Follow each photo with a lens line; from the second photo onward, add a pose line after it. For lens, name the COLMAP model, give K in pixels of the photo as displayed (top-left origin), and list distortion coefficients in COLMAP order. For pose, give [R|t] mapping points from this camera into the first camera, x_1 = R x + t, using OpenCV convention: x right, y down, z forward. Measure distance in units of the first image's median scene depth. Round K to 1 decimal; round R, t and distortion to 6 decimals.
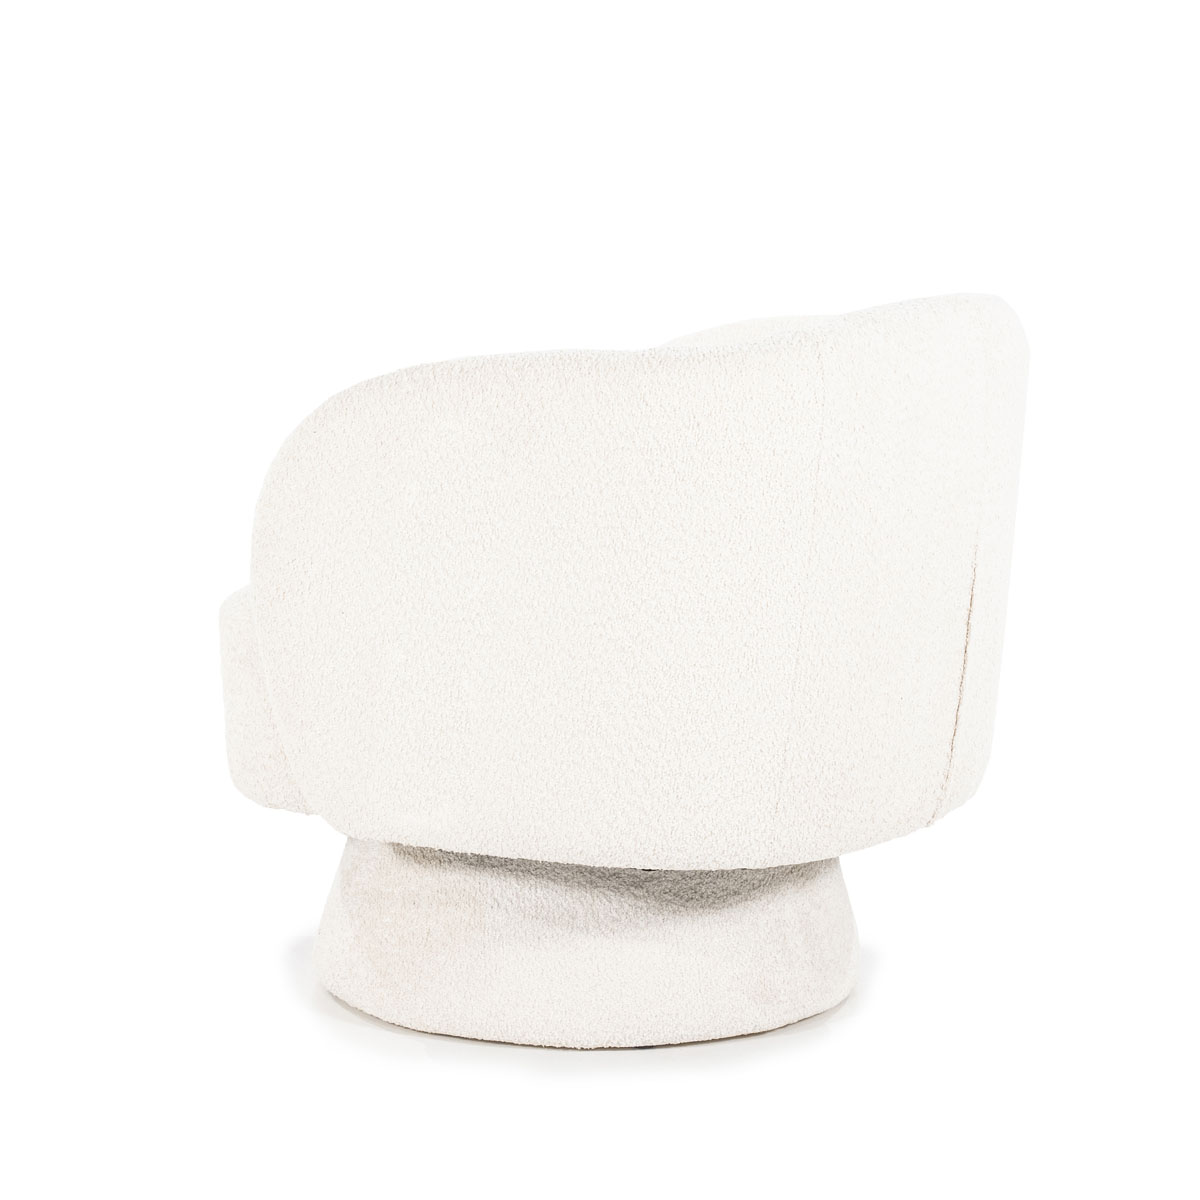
lens RADIAL K [[3420.4, 0, 601.0], [0, 3420.4, 597.7], [0, 0, 1]] dist [0.366948, 0.000000]
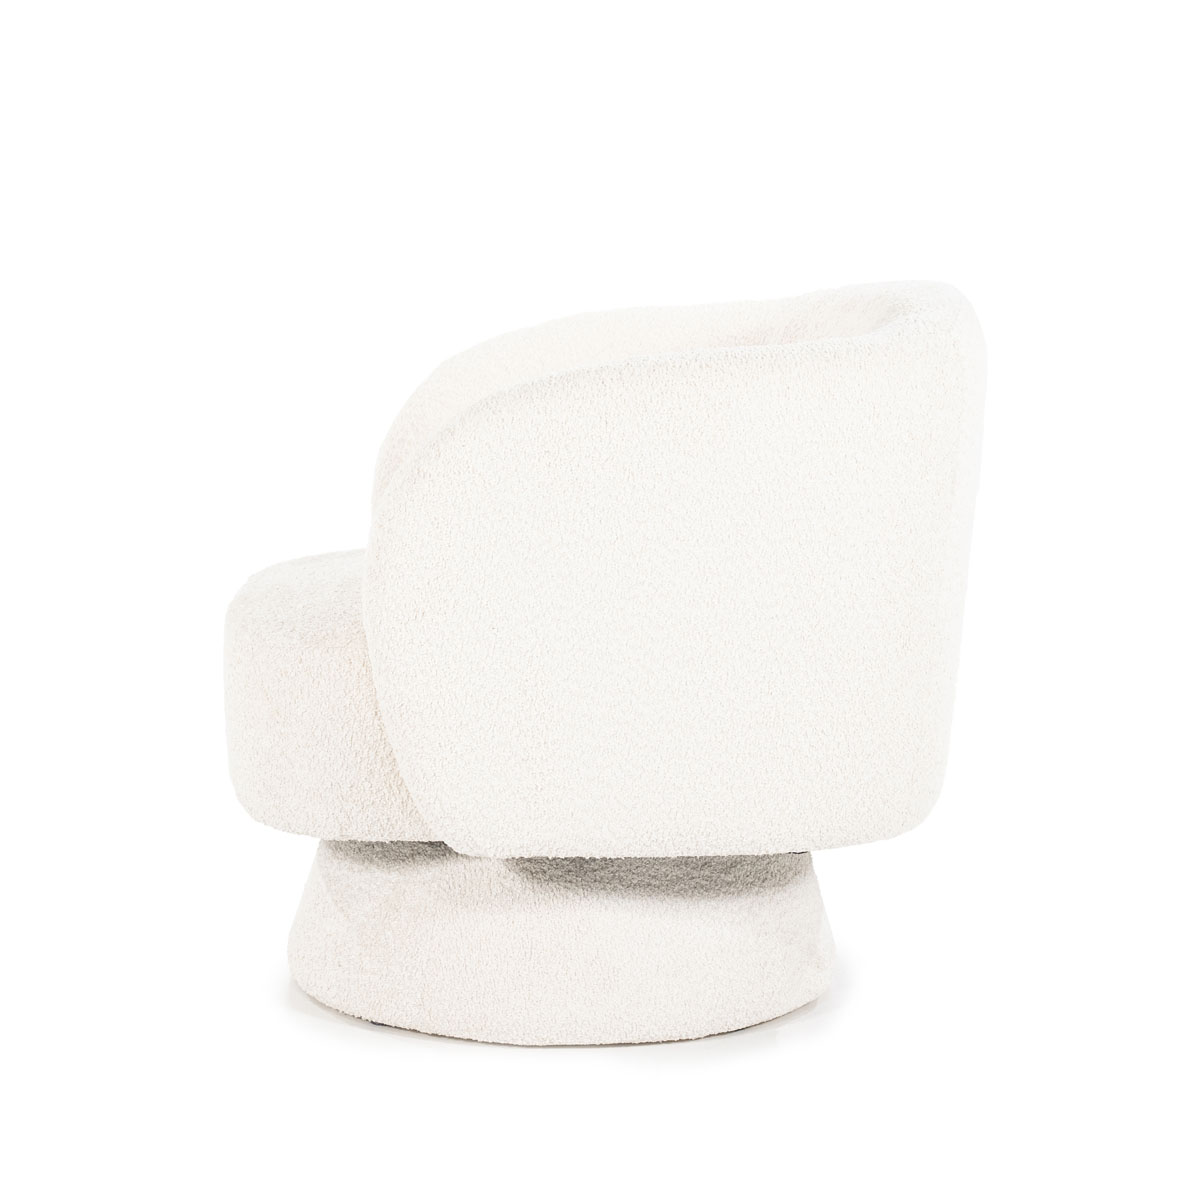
lens RADIAL K [[3420.4, 0, 599.9], [0, 3420.4, 599.6], [0, 0, 1]] dist [0.366948, 0.000000]
pose [[0.862802, -0.078860, 0.499354, -0.548166], [0.075356, 0.996785, 0.027213, -0.028584], [-0.499894, 0.014150, 0.865971, 0.141394]]
